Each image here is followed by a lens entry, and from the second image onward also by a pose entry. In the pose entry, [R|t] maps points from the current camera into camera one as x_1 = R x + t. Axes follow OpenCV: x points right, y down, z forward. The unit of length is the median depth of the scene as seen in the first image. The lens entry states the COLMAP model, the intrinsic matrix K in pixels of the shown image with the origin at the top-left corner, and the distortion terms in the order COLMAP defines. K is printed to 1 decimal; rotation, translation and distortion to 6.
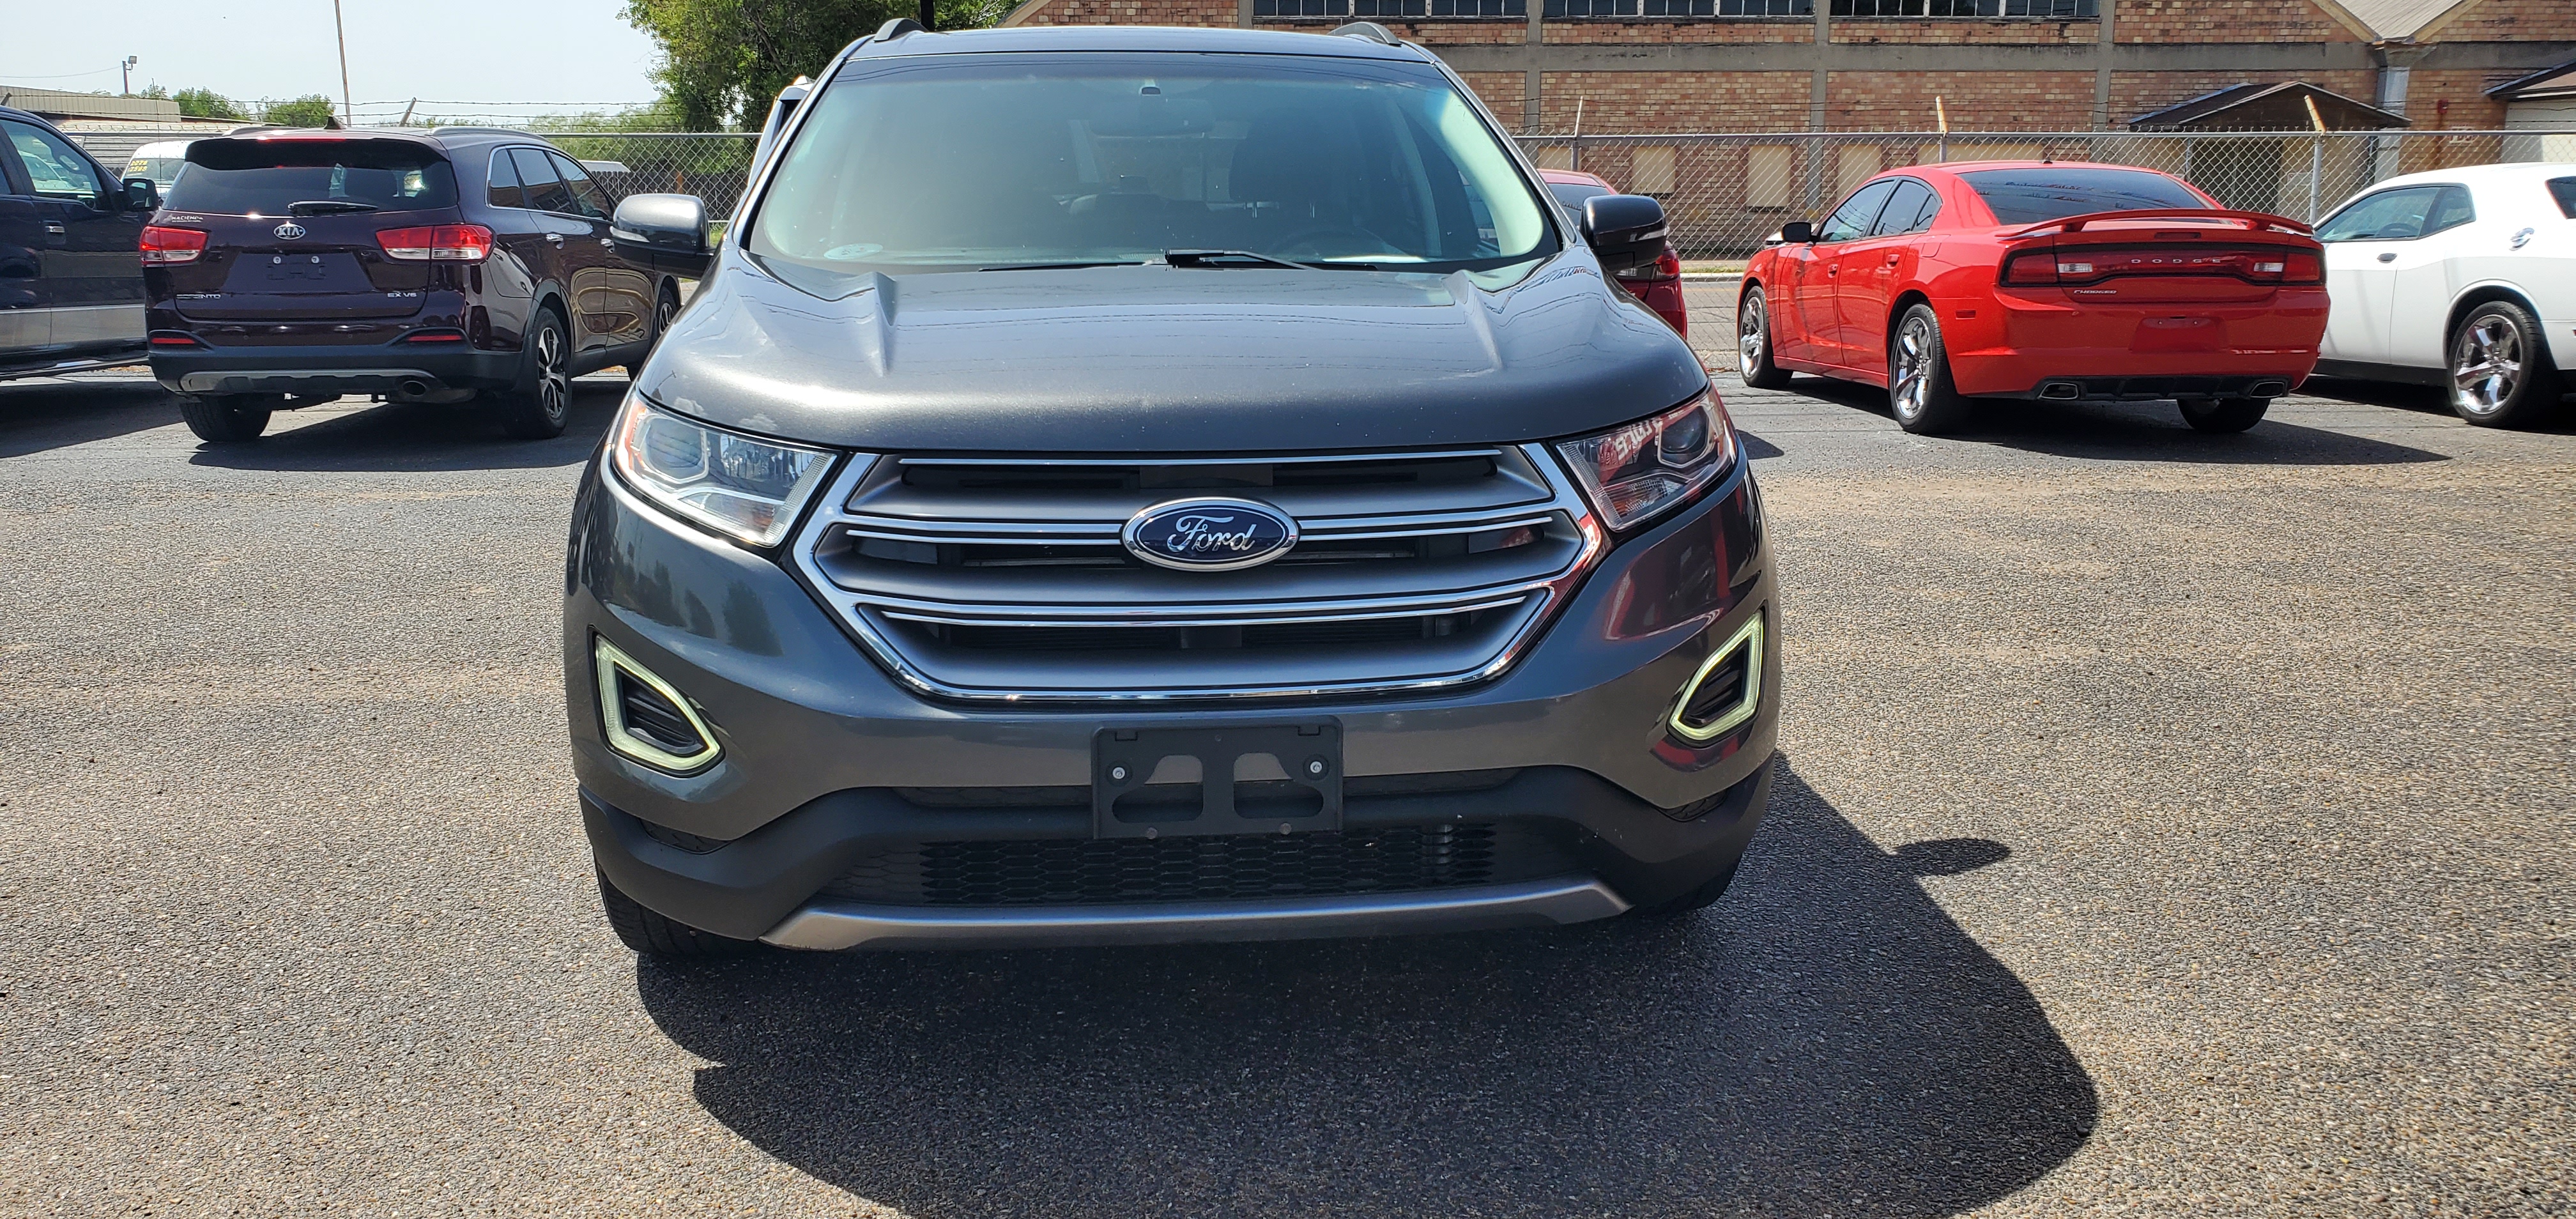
lens RADIAL K [[2294.6, 0, 1256.6], [0, 2294.6, 745.7], [0, 0, 1]] dist [0.065969, -0.035807]
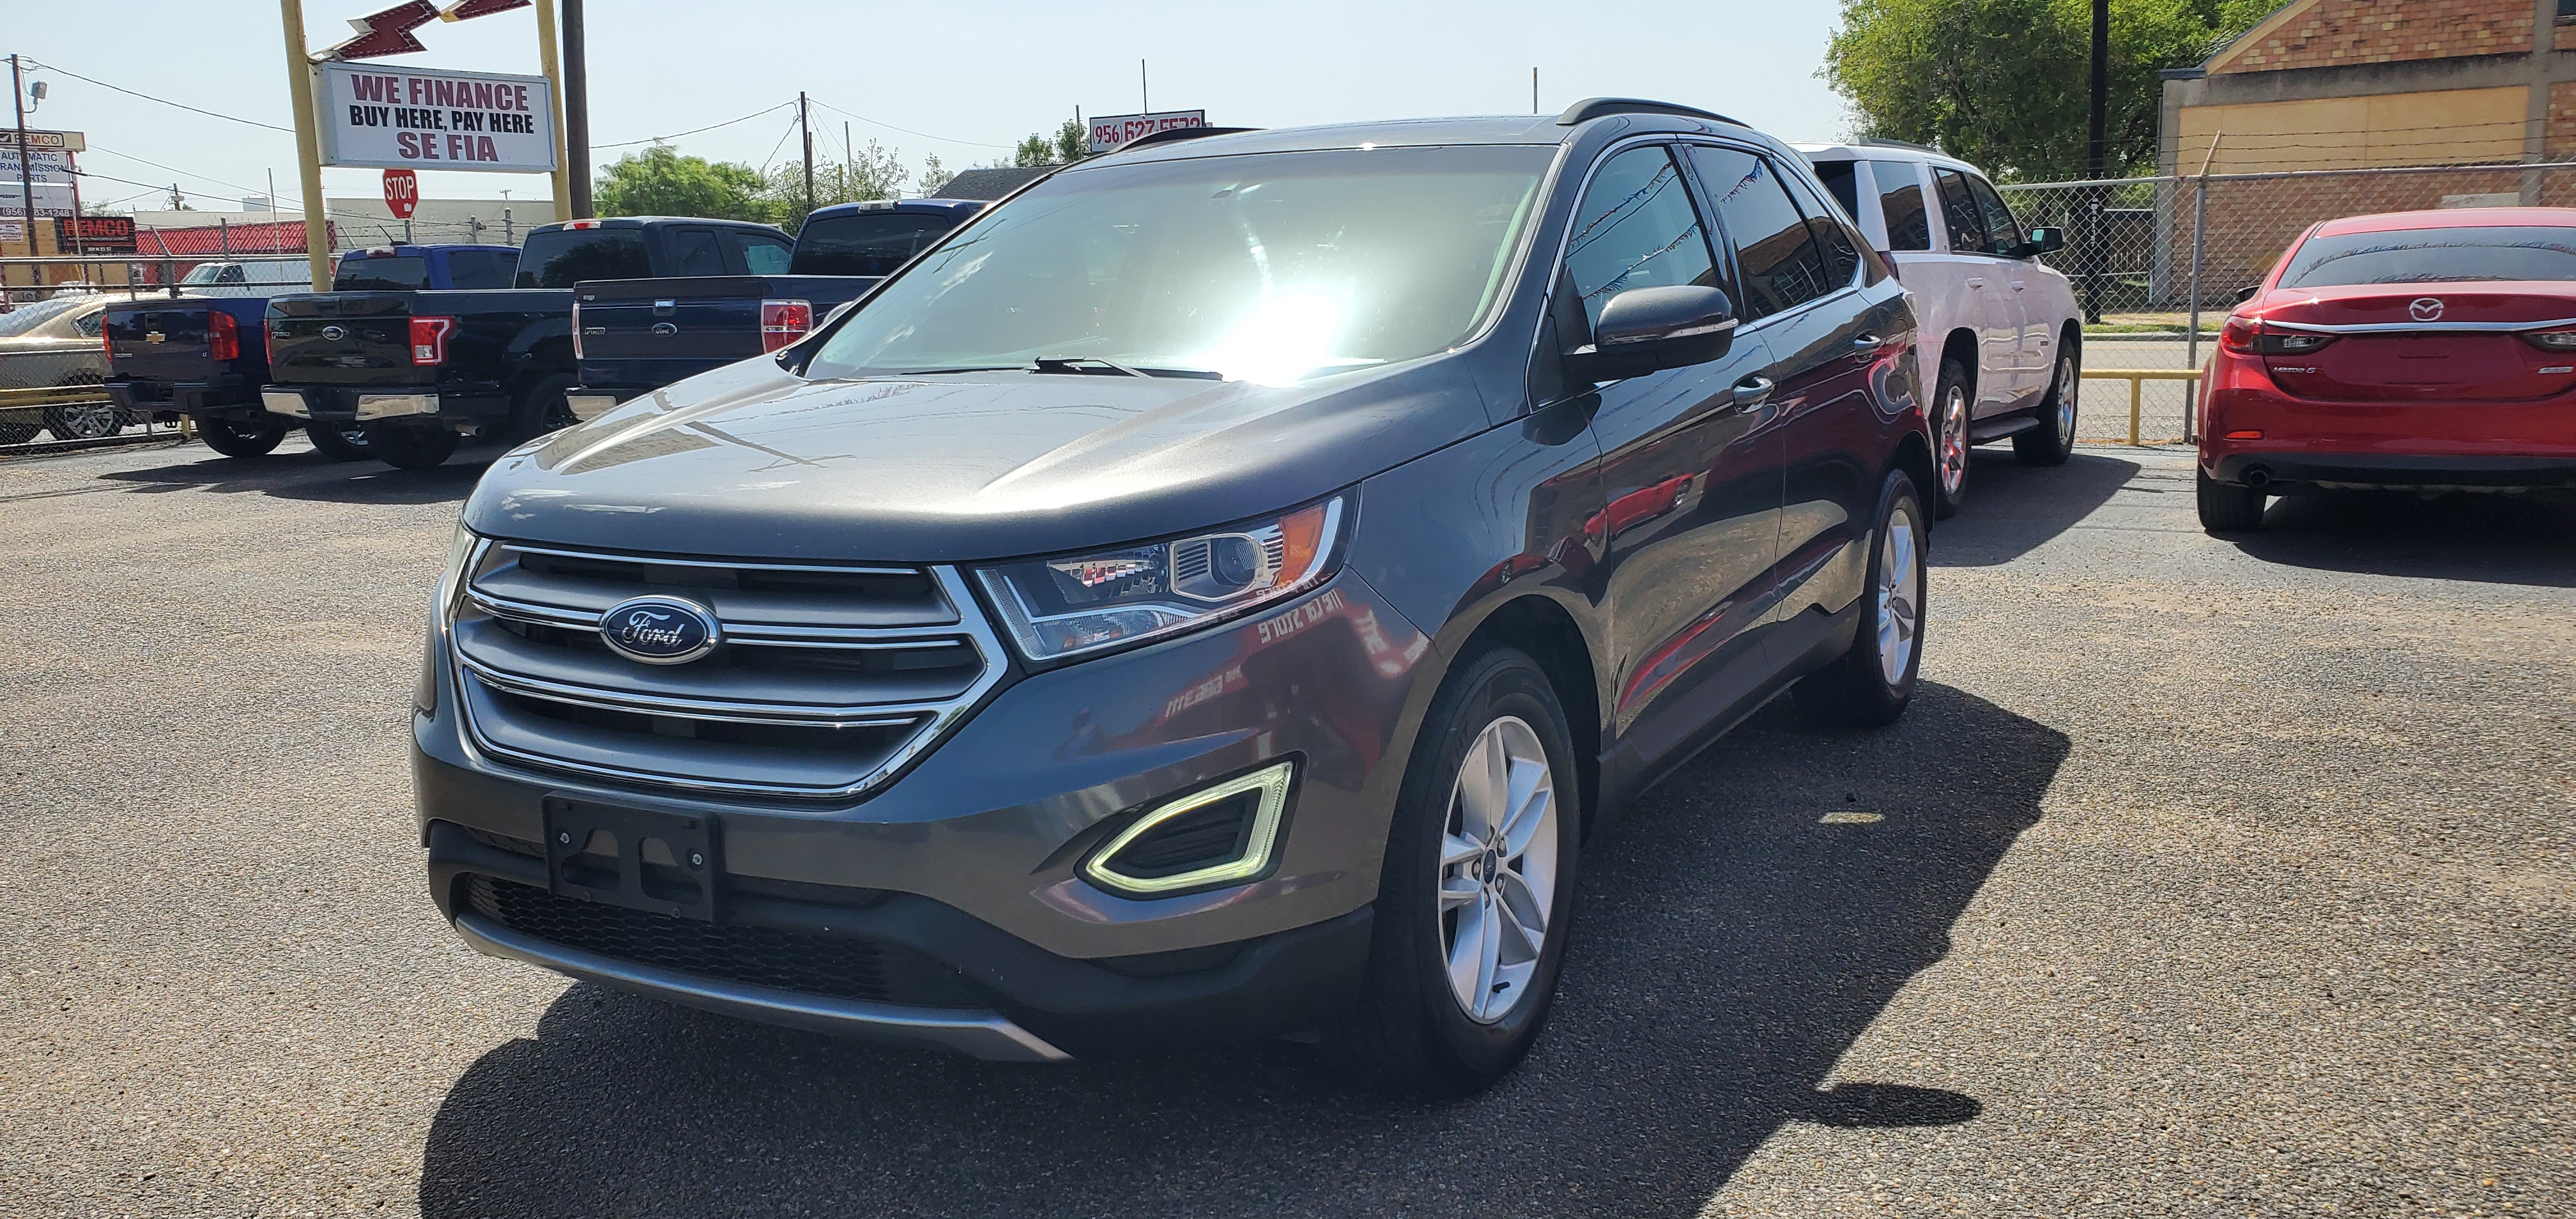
lens RADIAL K [[2294.6, 0, 1256.6], [0, 2294.6, 745.7], [0, 0, 1]] dist [0.065969, -0.035807]
pose [[0.794999, 0.108018, -0.596916, 0.841752], [-0.118373, 0.992726, 0.021989, -0.093689], [0.594949, 0.053177, 0.802003, 0.296160]]
